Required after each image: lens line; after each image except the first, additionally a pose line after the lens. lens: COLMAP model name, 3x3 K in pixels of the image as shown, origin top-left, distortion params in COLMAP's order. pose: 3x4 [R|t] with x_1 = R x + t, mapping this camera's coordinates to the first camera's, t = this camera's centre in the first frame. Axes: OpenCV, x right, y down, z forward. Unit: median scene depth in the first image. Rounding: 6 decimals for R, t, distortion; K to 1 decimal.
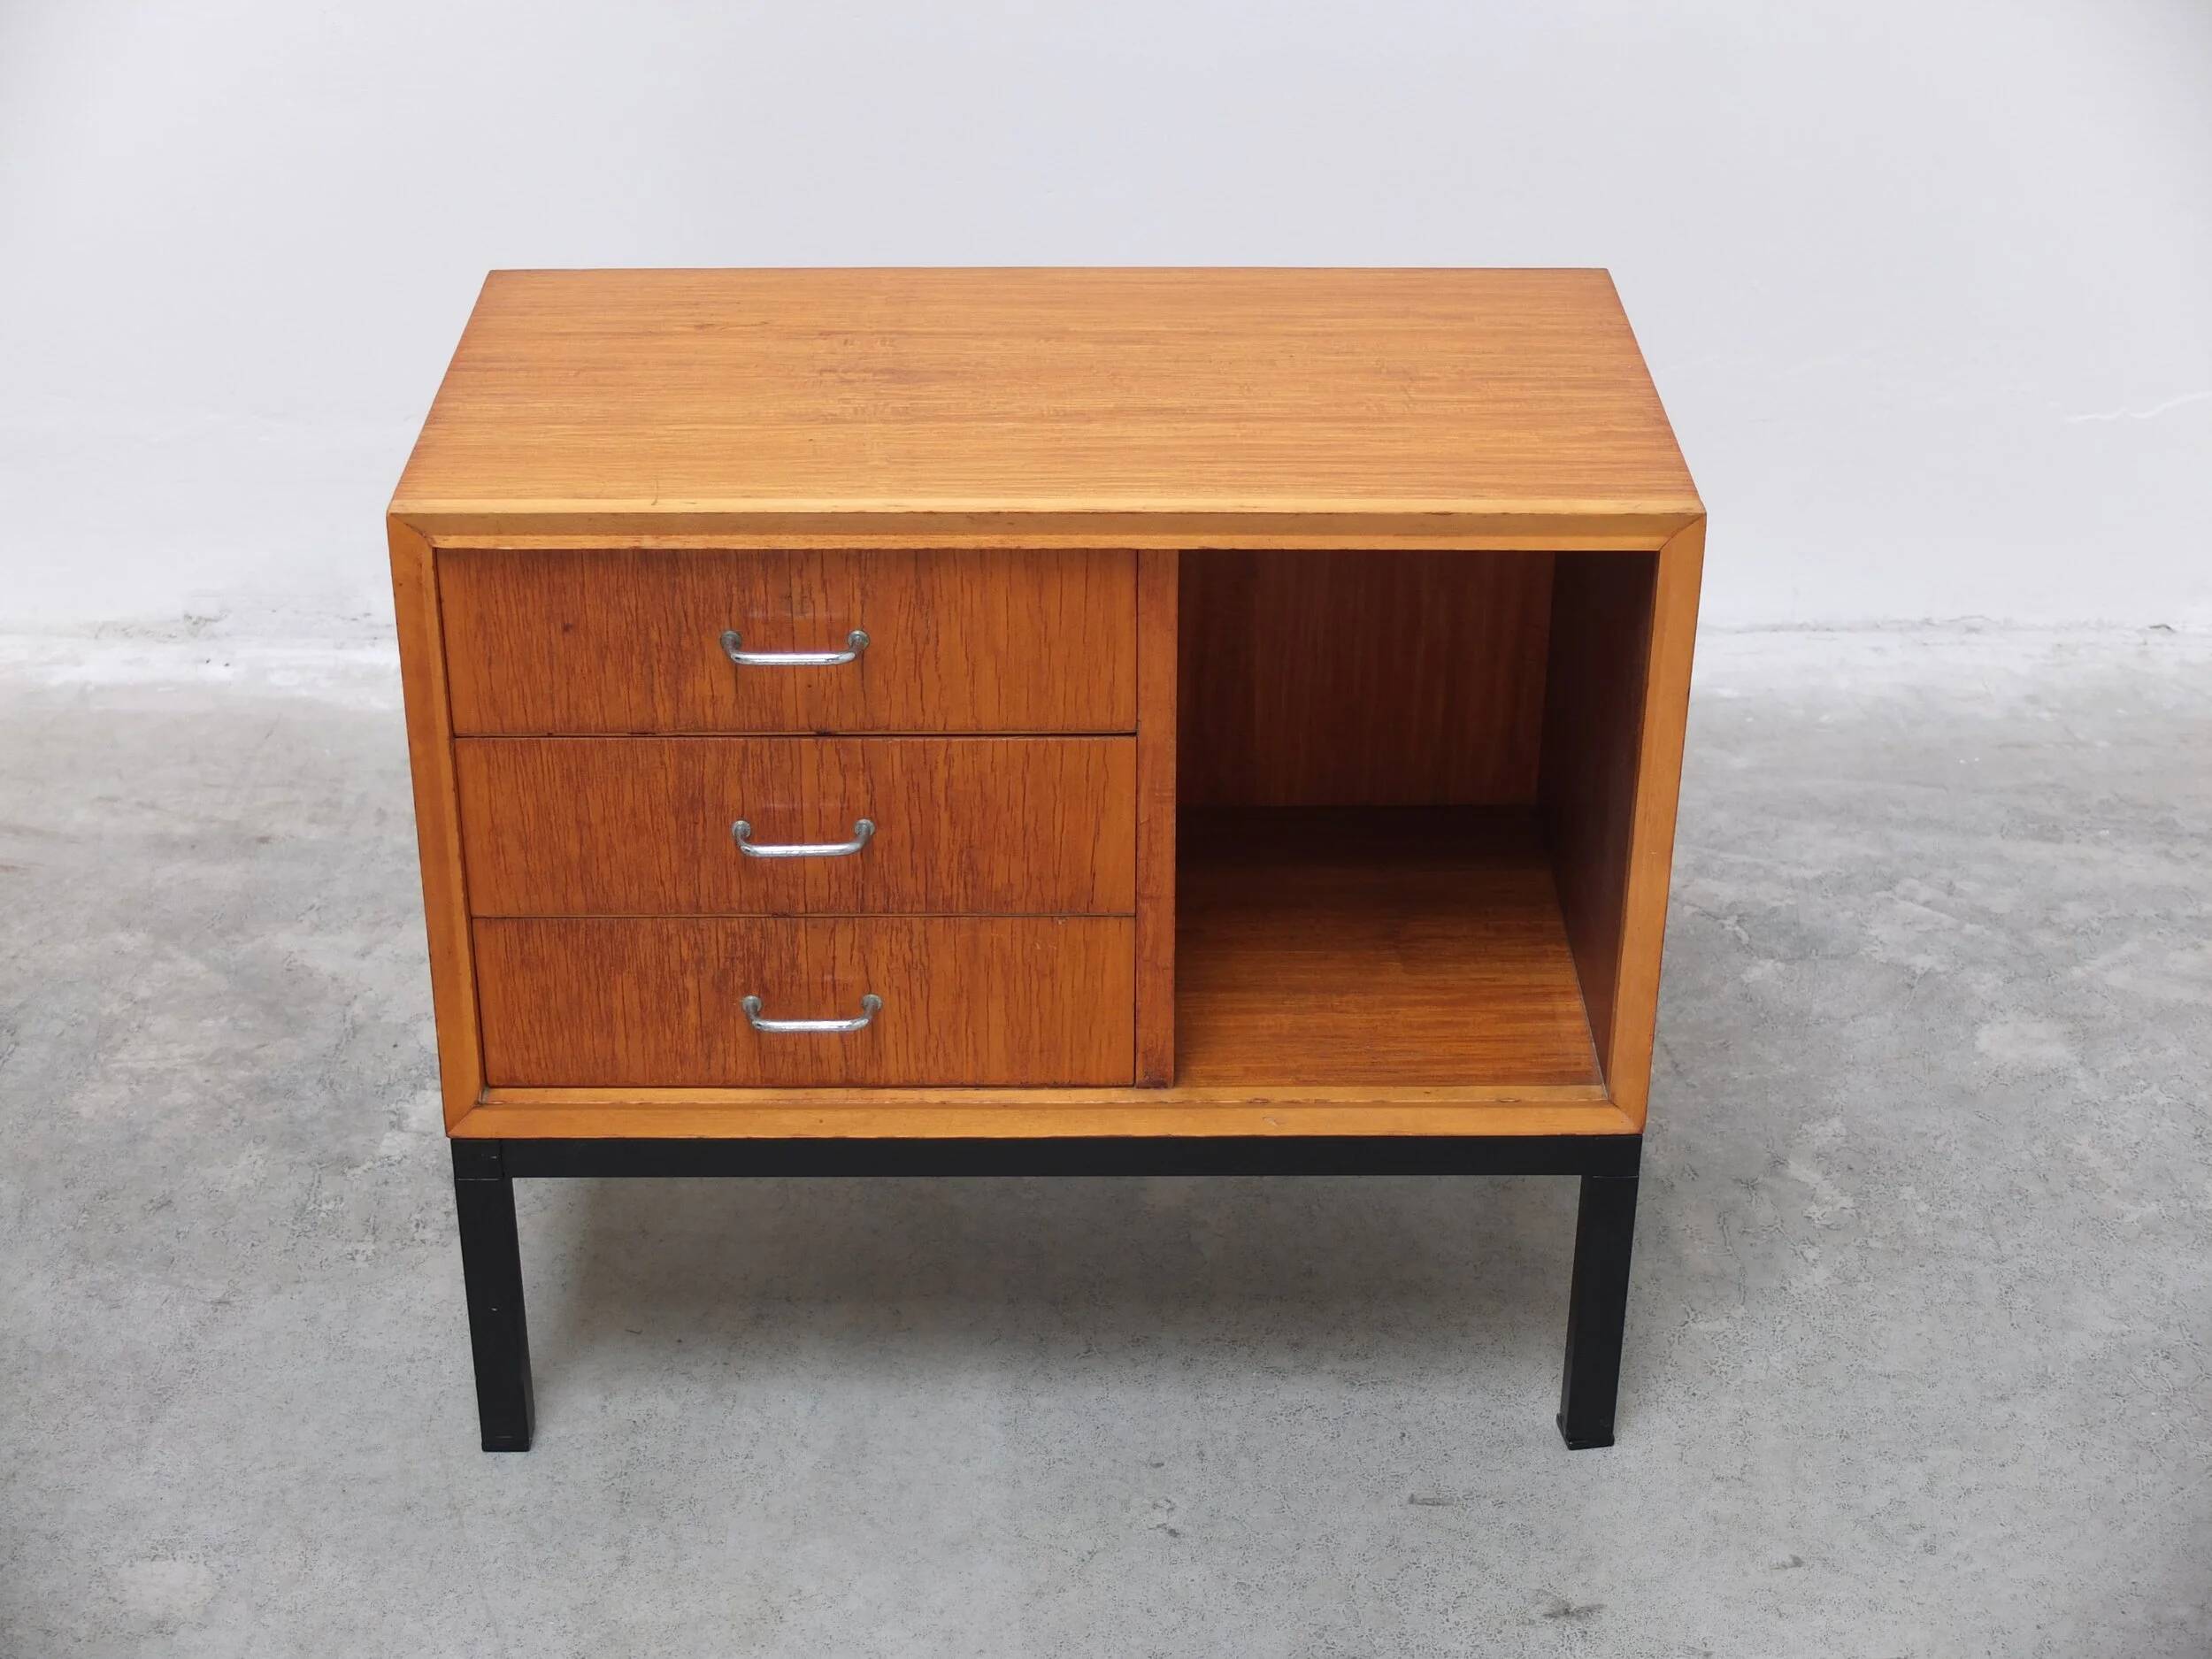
lens RADIAL K [[3516.5, 0, 1120.3], [0, 3516.5, 810.3], [0, 0, 1]] dist [-0.013497, 0.000000]
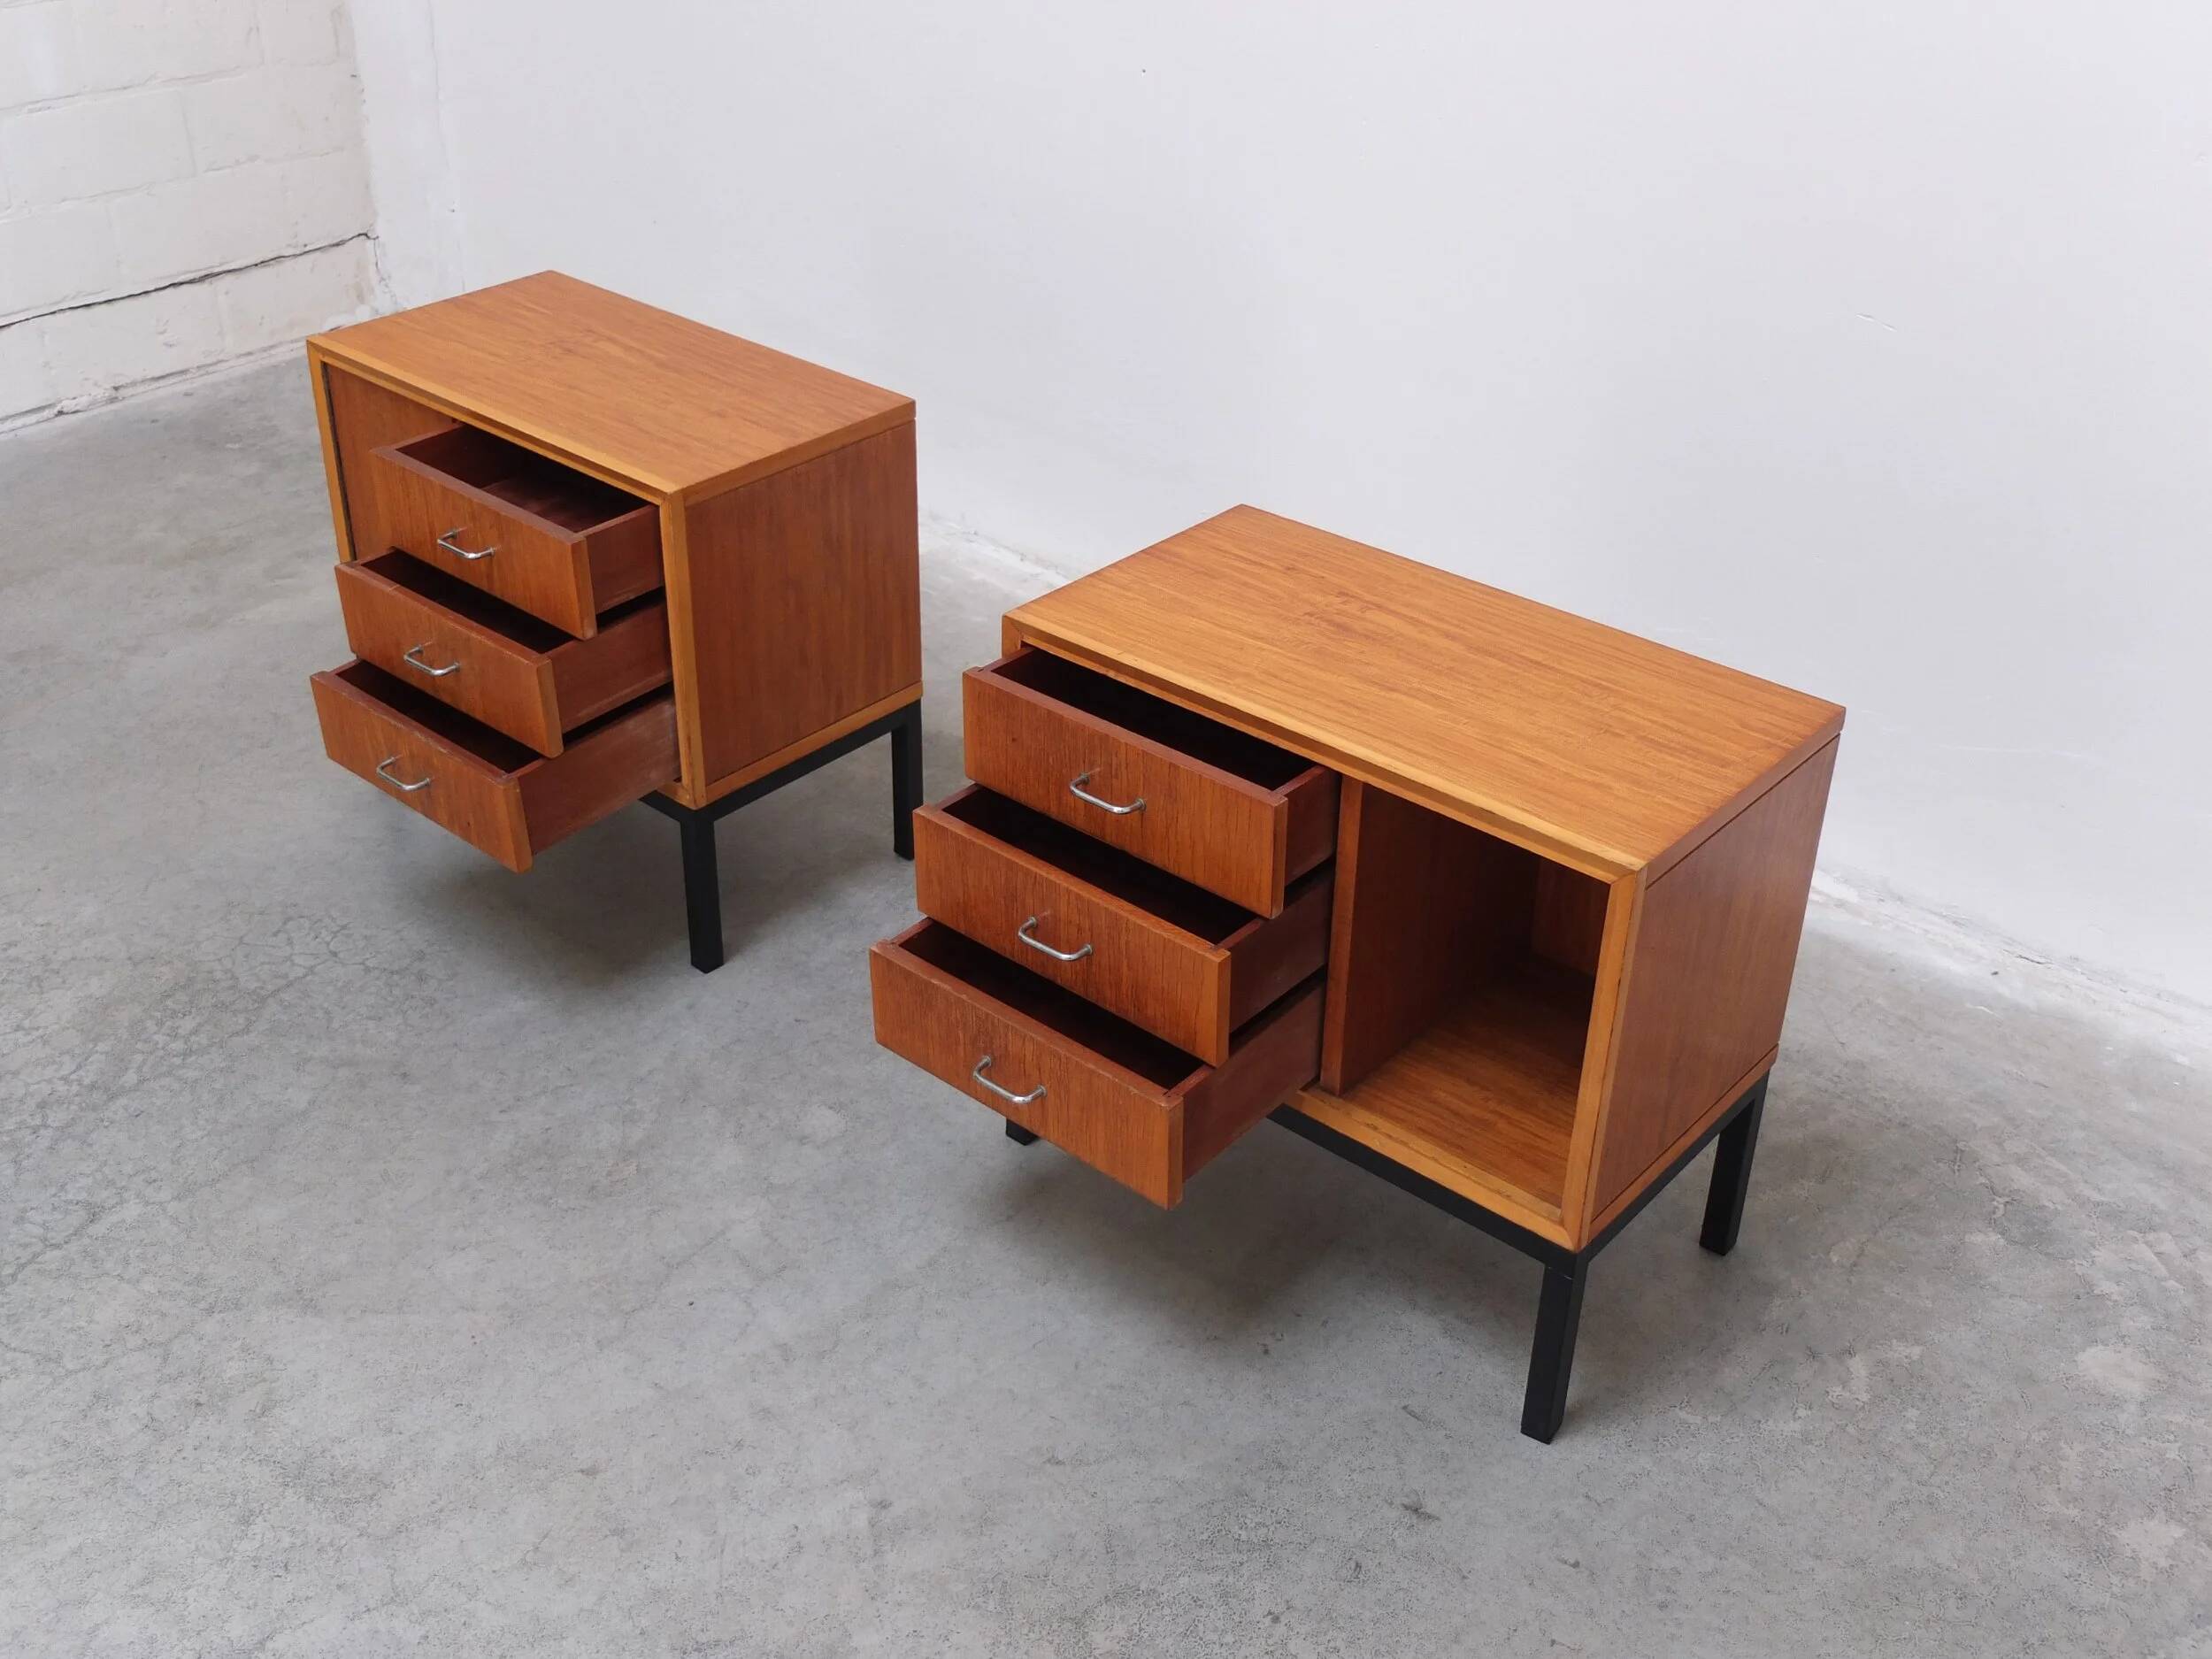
lens RADIAL K [[2308.5, 0, 1059.0], [0, 2308.5, 798.0], [0, 0, 1]] dist [-0.030931, 0.000000]
pose [[0.735923, 0.339142, -0.586004, 0.510407], [-0.332874, 0.934910, 0.123033, -0.142049], [0.589587, 0.104522, 0.800913, 0.058086]]
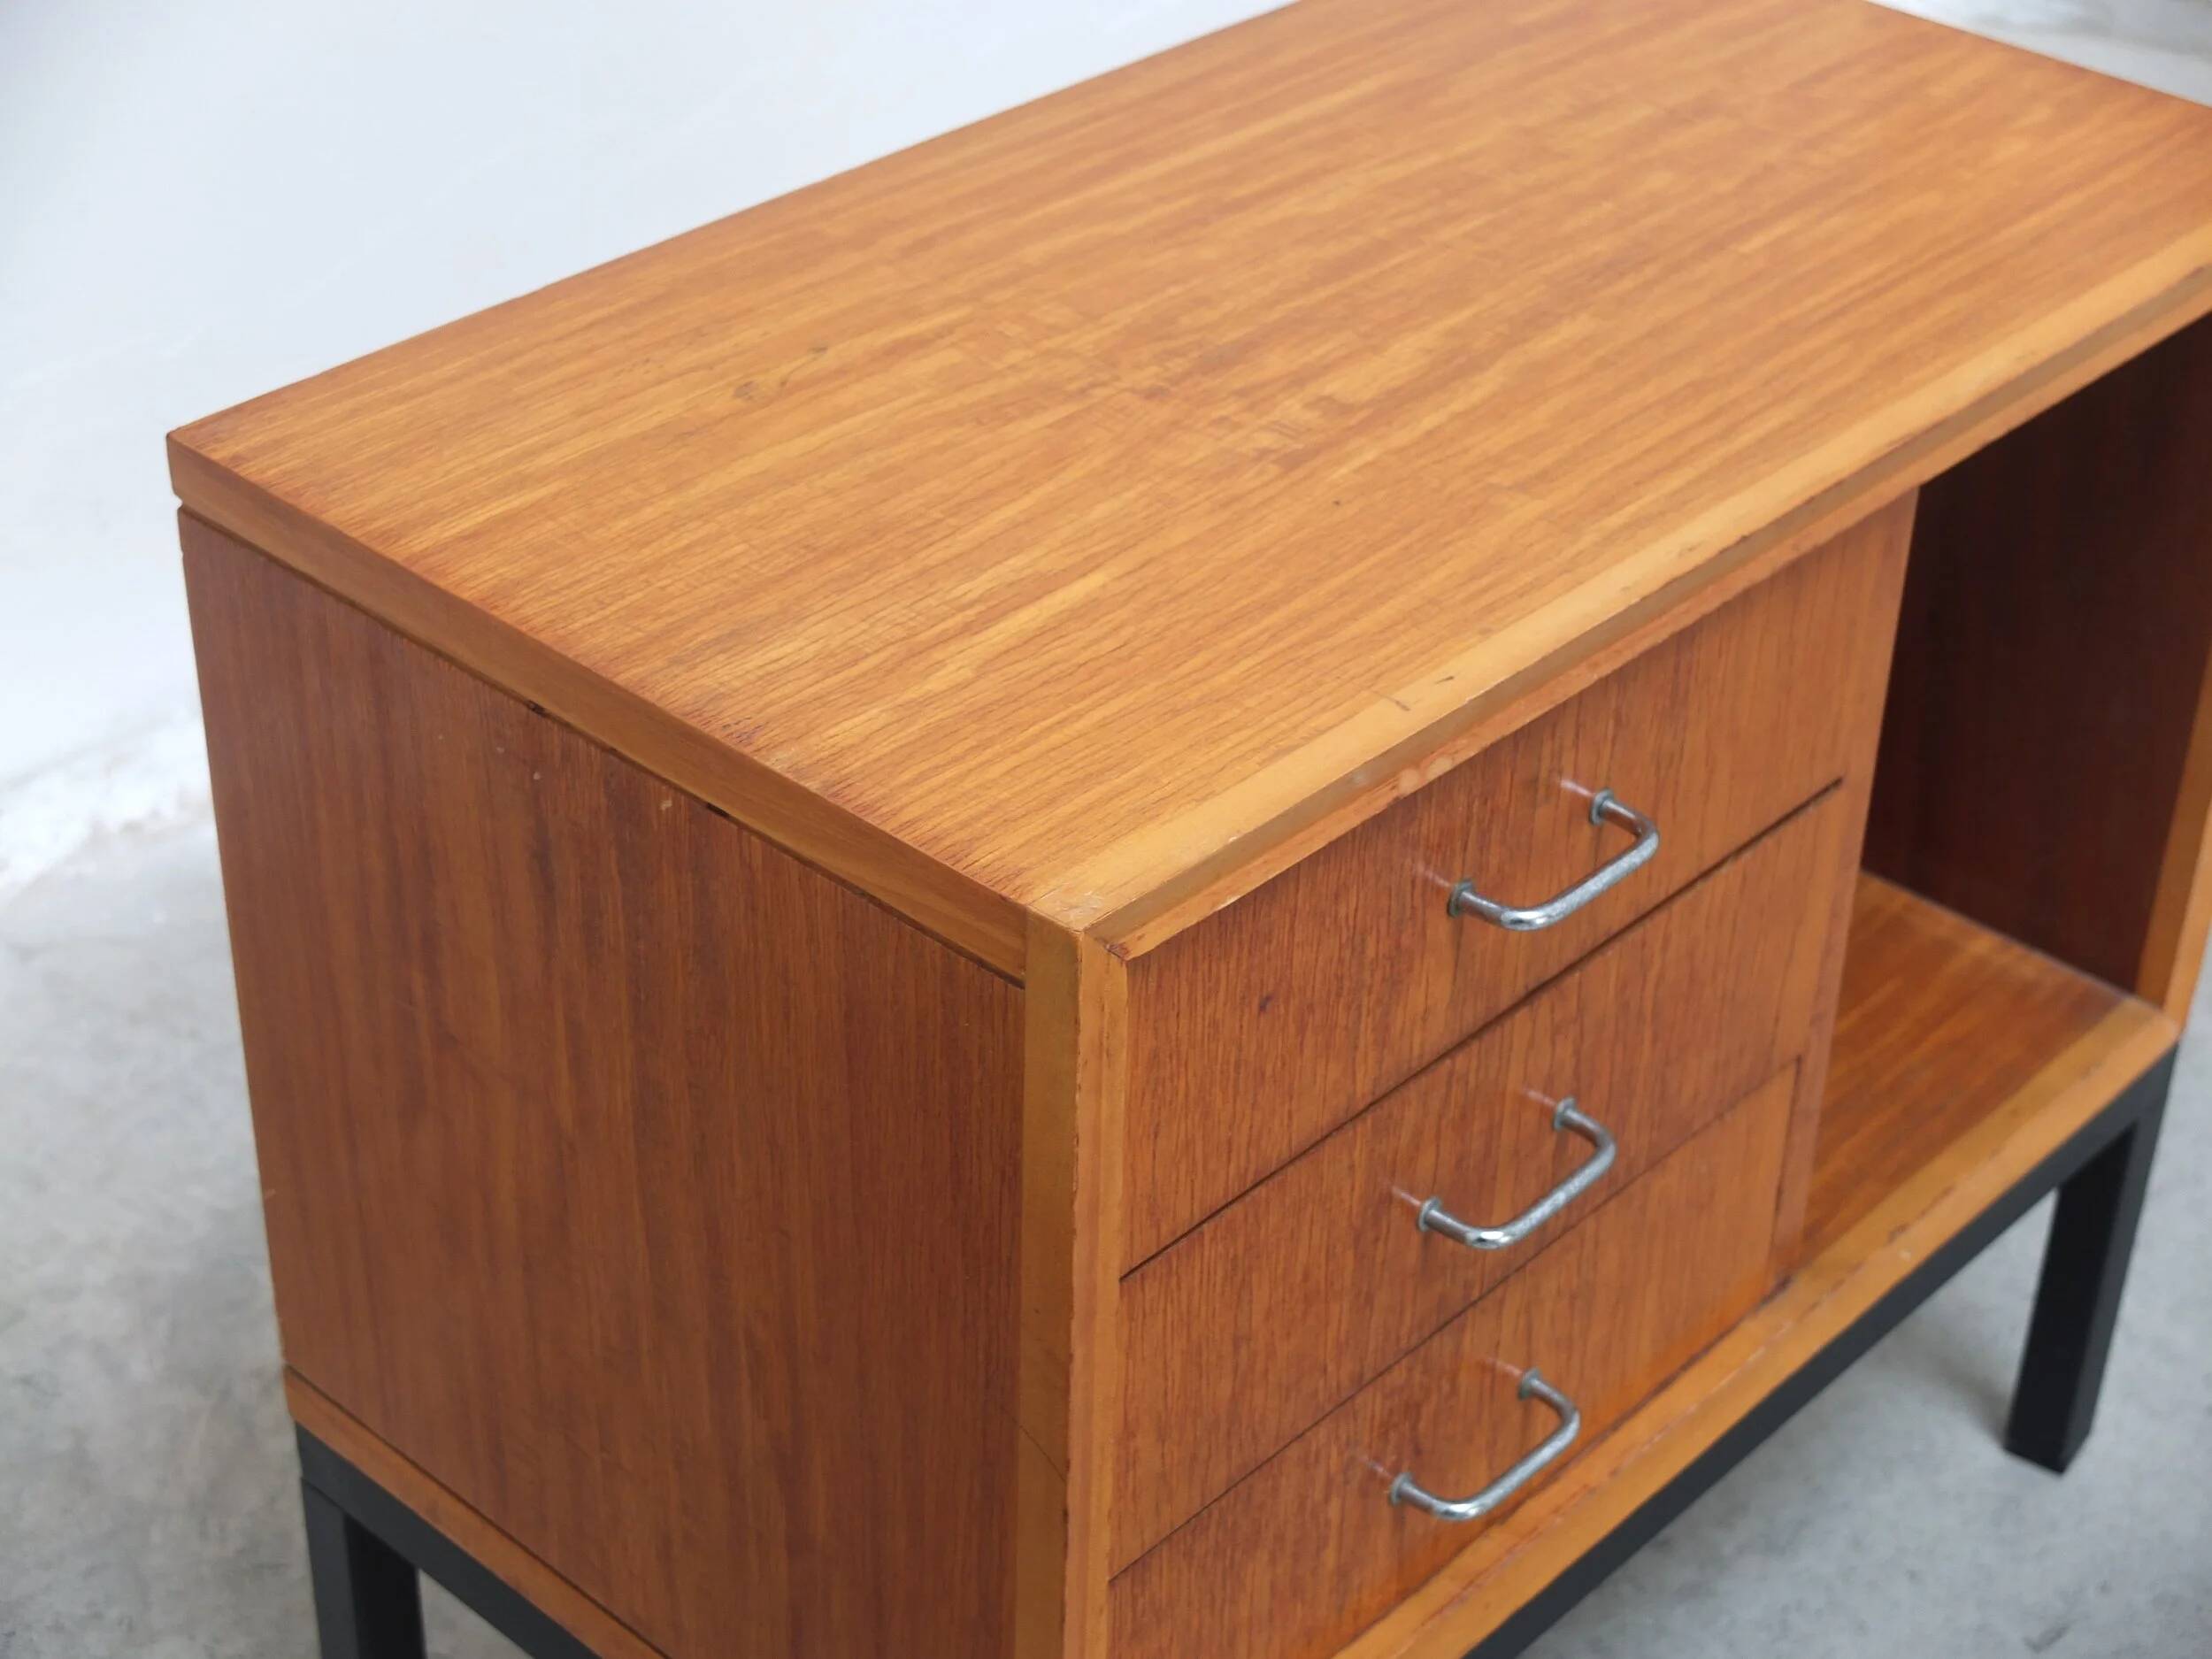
lens RADIAL K [[3653.1, 0, 1147.5], [0, 3653.1, 814.6], [0, 0, 1]] dist [0.039698, 0.000000]
pose [[0.682370, -0.385283, 0.621231, -0.461914], [0.329330, 0.920728, 0.209287, -0.183507], [-0.652620, 0.061779, 0.755163, 0.578684]]
